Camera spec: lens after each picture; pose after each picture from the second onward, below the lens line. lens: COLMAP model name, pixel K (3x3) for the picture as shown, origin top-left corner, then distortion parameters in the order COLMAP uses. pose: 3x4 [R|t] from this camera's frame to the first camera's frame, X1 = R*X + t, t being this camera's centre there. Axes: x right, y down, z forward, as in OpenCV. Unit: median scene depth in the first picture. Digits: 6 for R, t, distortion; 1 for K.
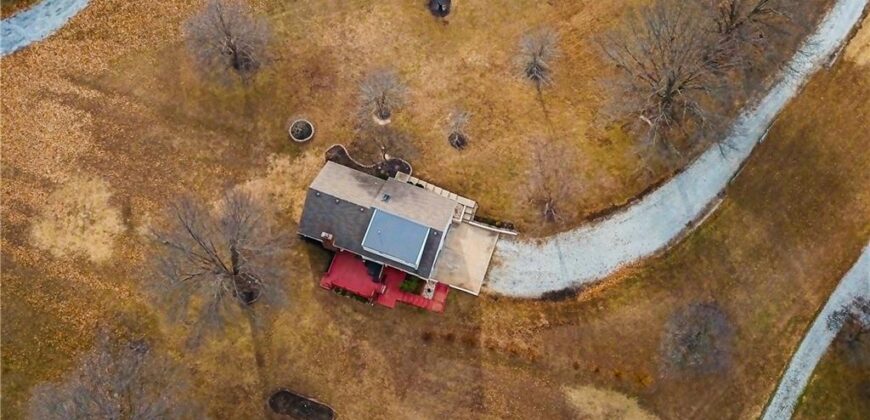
lens RADIAL K [[913.5, 0, 435.0], [0, 913.5, 210.0], [0, 0, 1]] dist [0.146892, -0.326419]
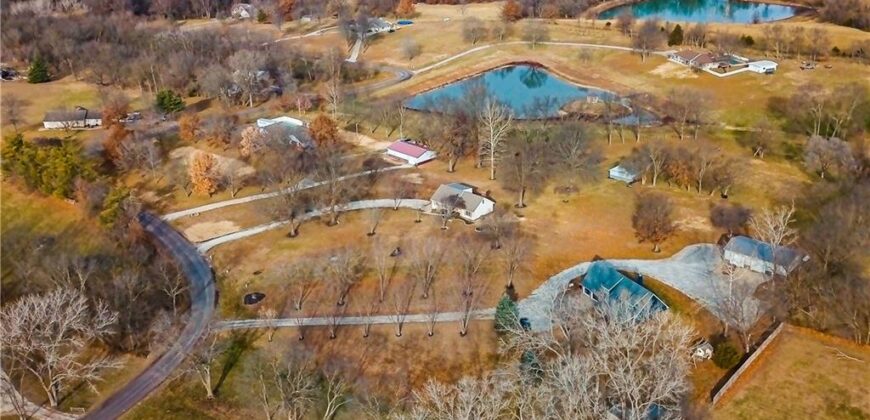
lens RADIAL K [[913.5, 0, 435.0], [0, 913.5, 210.0], [0, 0, 1]] dist [0.146892, -0.326419]
pose [[-0.923435, -0.121904, 0.363877, -0.846408], [0.373403, -0.066685, 0.925269, -2.179789], [-0.088529, 0.990299, 0.107099, 0.721044]]
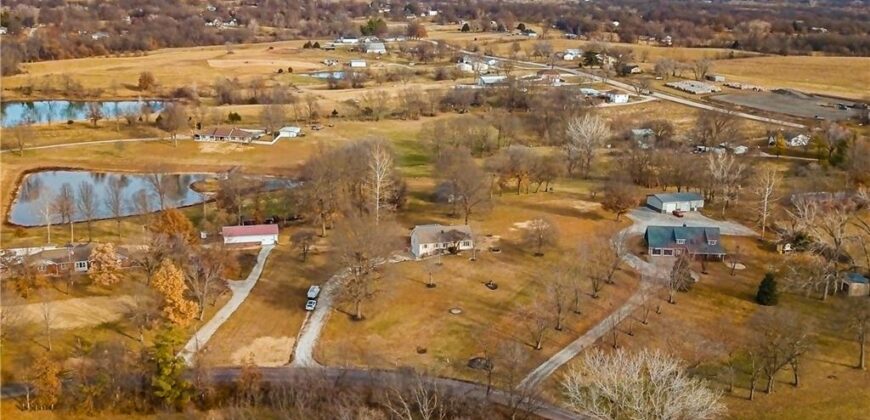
lens RADIAL K [[917.4, 0, 435.0], [0, 917.4, 210.0], [0, 0, 1]] dist [0.097201, -0.097689]
pose [[-0.797886, 0.141631, -0.585934, 1.279358], [-0.578115, 0.095566, 0.810339, -1.834282], [0.170765, 0.985296, 0.005629, 0.858721]]
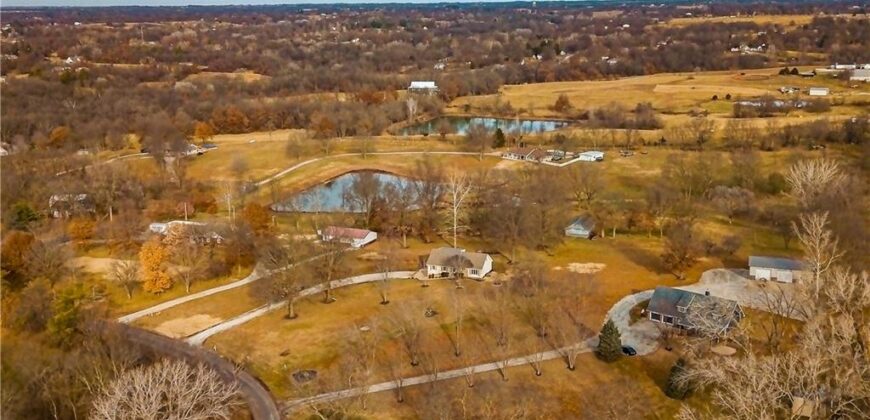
lens RADIAL K [[913.5, 0, 435.0], [0, 913.5, 210.0], [0, 0, 1]] dist [0.146892, -0.326419]
pose [[-0.999448, 0.012607, 0.030728, -0.068060], [0.031667, 0.082662, 0.996074, -2.246235], [0.010017, 0.996498, -0.083016, 0.999267]]
